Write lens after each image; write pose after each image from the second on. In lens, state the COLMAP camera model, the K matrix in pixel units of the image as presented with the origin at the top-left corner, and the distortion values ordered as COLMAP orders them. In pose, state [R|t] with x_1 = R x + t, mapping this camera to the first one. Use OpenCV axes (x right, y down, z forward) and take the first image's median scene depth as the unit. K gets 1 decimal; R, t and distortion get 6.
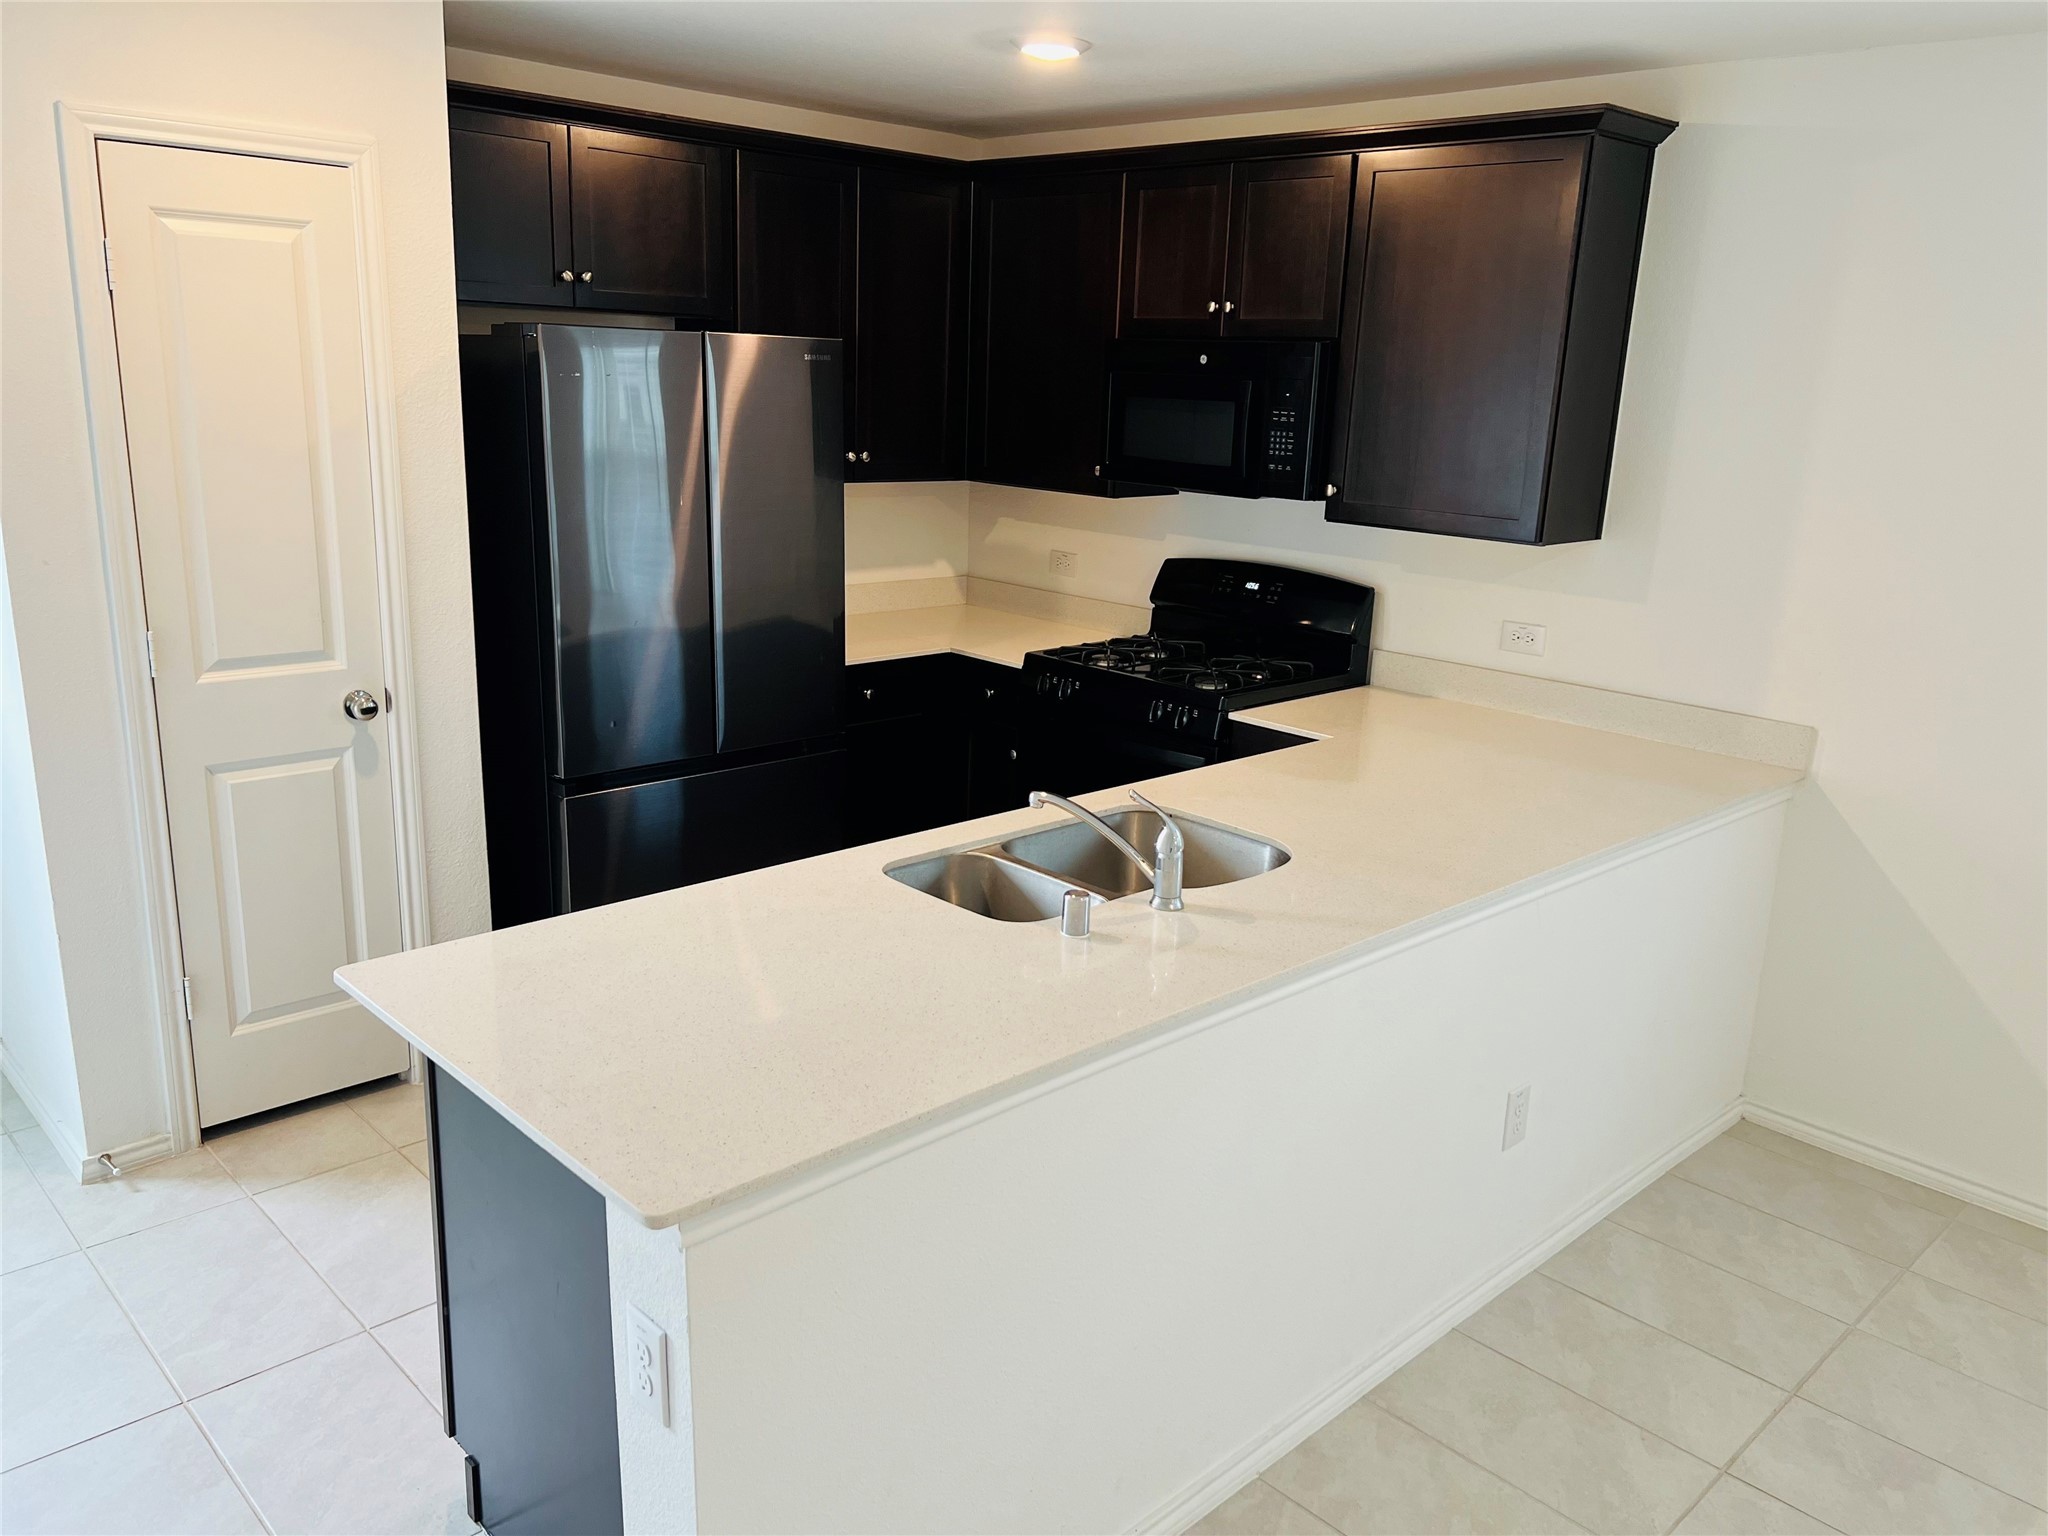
lens RADIAL K [[1536.0, 0, 1028.4], [0, 1536.0, 765.0], [0, 0, 1]] dist [0.022144, -0.020942]
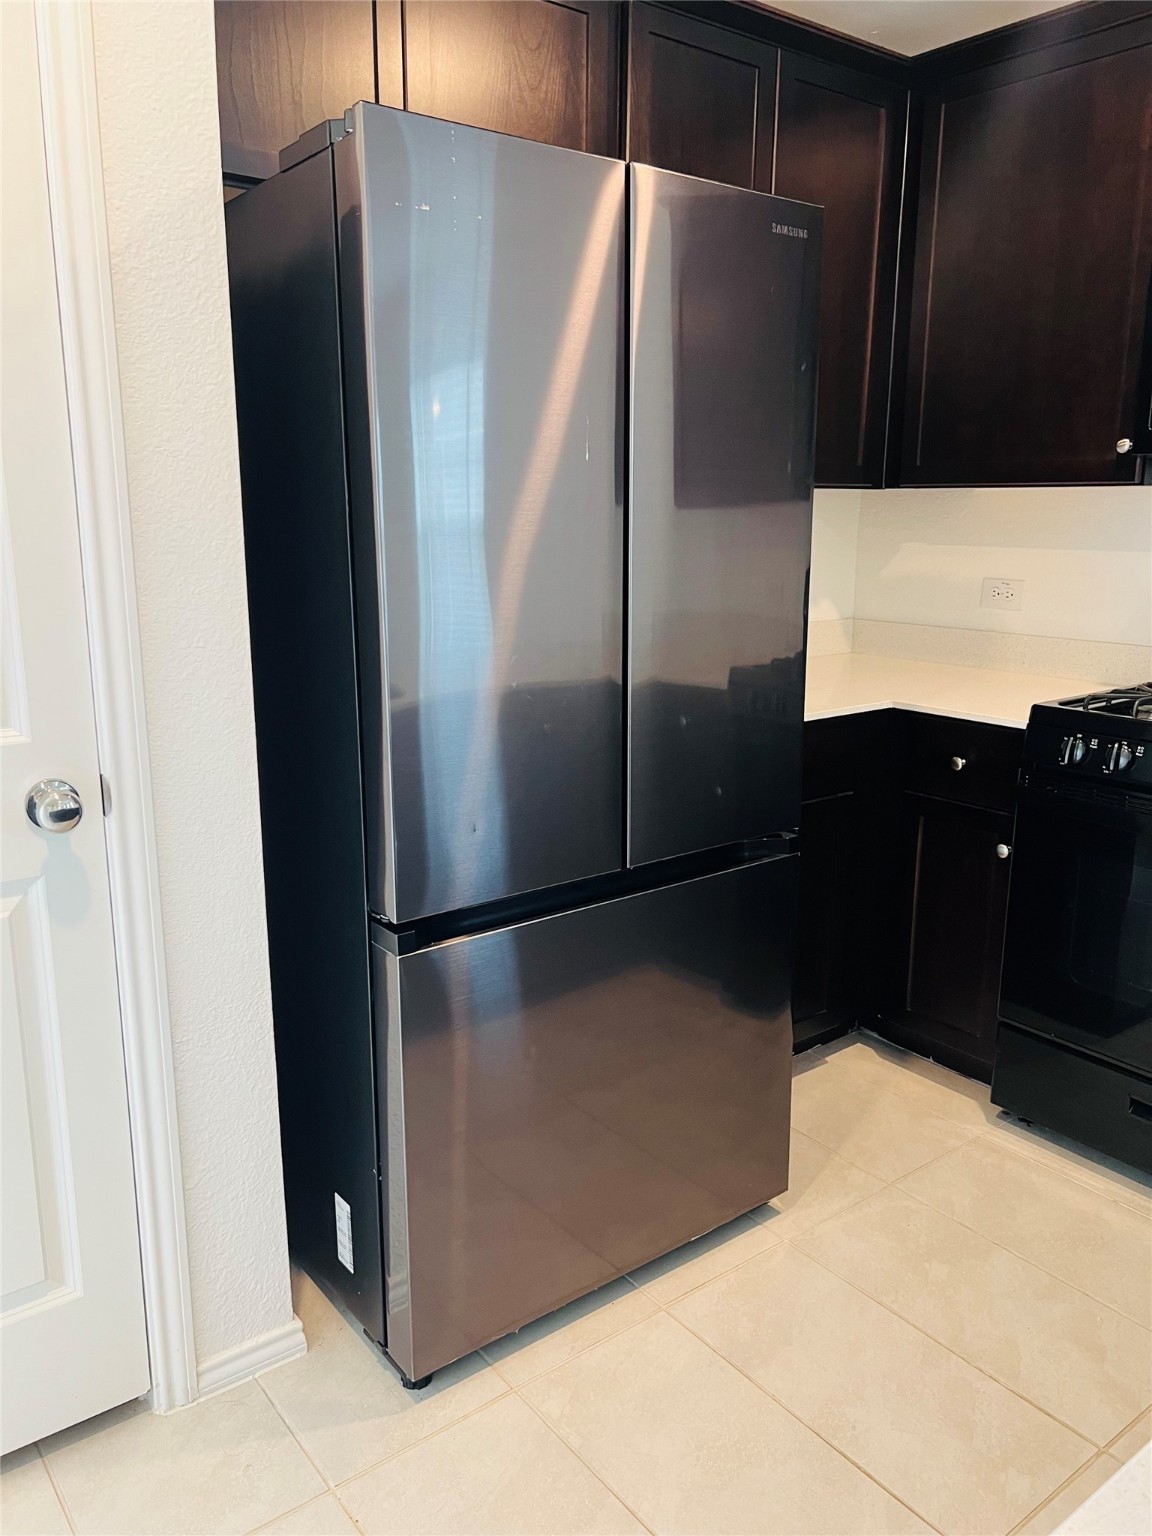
lens RADIAL K [[1152.0, 0, 560.9], [0, 1152.0, 766.1], [0, 0, 1]] dist [0.022144, -0.020942]
pose [[0.989240, -0.006475, -0.146156, -0.152592], [0.002125, 0.999551, -0.029897, -0.033570], [0.146284, 0.029265, 0.988810, 0.501653]]
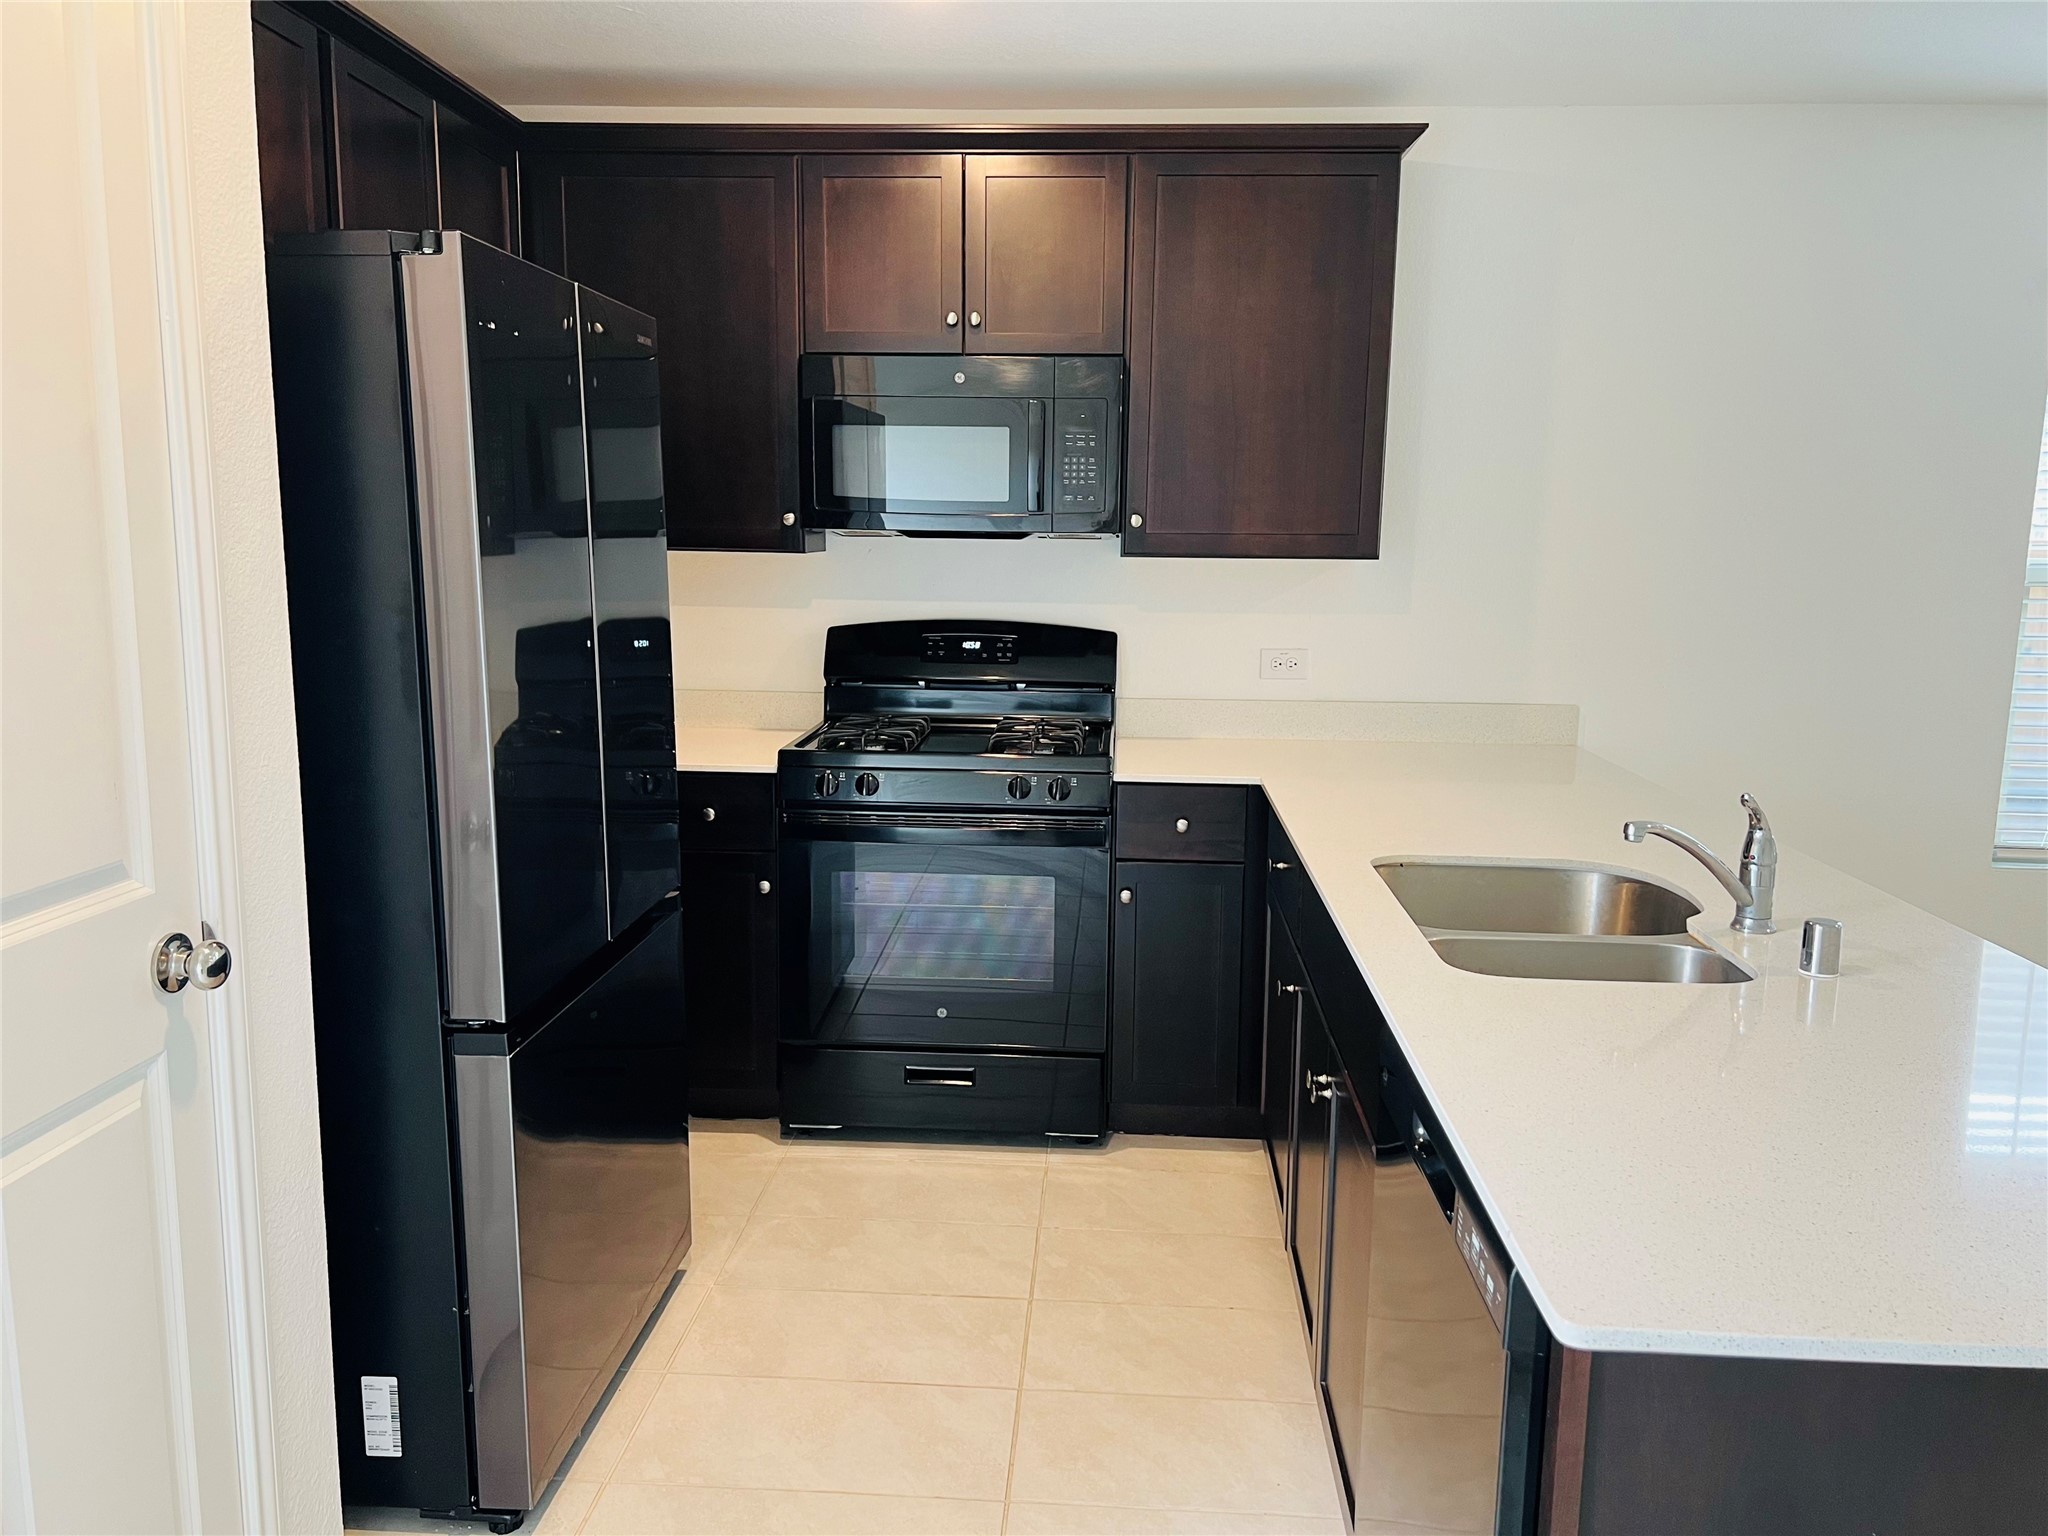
lens RADIAL K [[1536.0, 0, 1041.5], [0, 1536.0, 769.2], [0, 0, 1]] dist [0.022144, -0.020942]
pose [[0.744847, -0.133449, 0.653754, -0.456474], [0.180682, 0.983528, -0.005093, -0.039828], [-0.642306, 0.121915, 0.756690, 0.367046]]
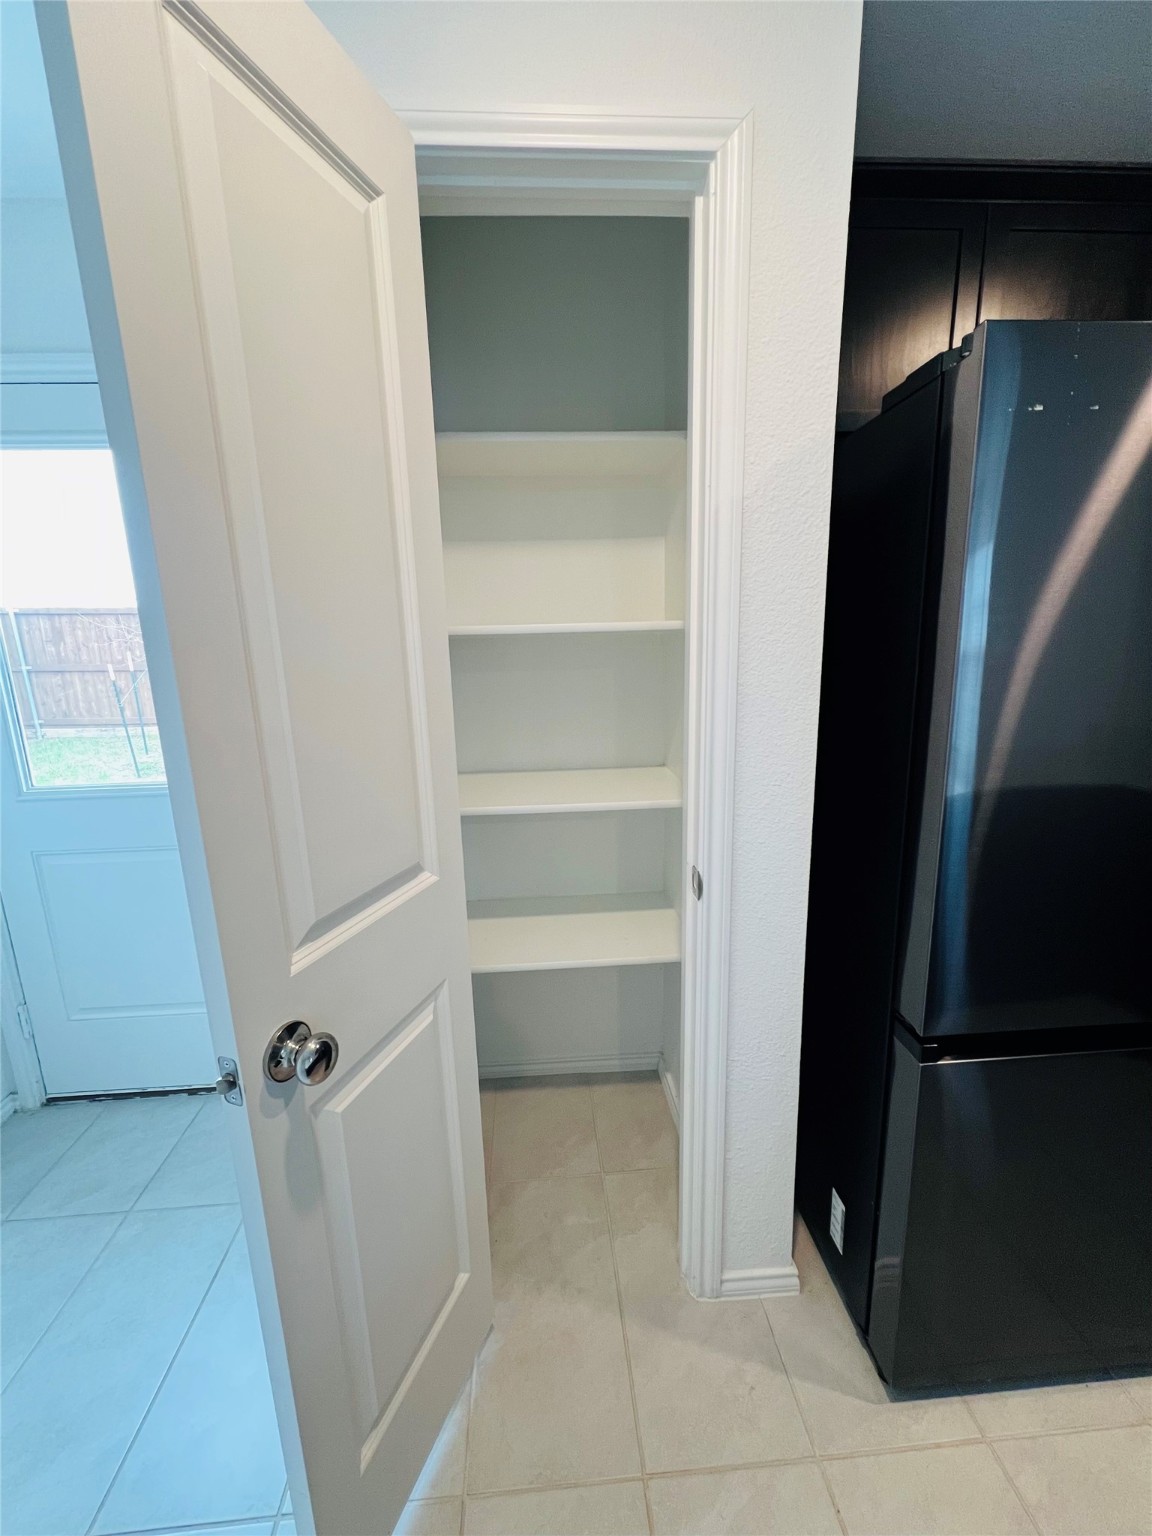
lens RADIAL K [[609.5, 0, 577.1], [0, 609.5, 771.0], [0, 0, 1]] dist [0.001044, 0.000209]
pose [[0.752048, 0.076177, -0.654692, -0.217513], [-0.107681, 0.994153, -0.008018, -0.079512], [0.650253, 0.076527, 0.755854, 0.600390]]
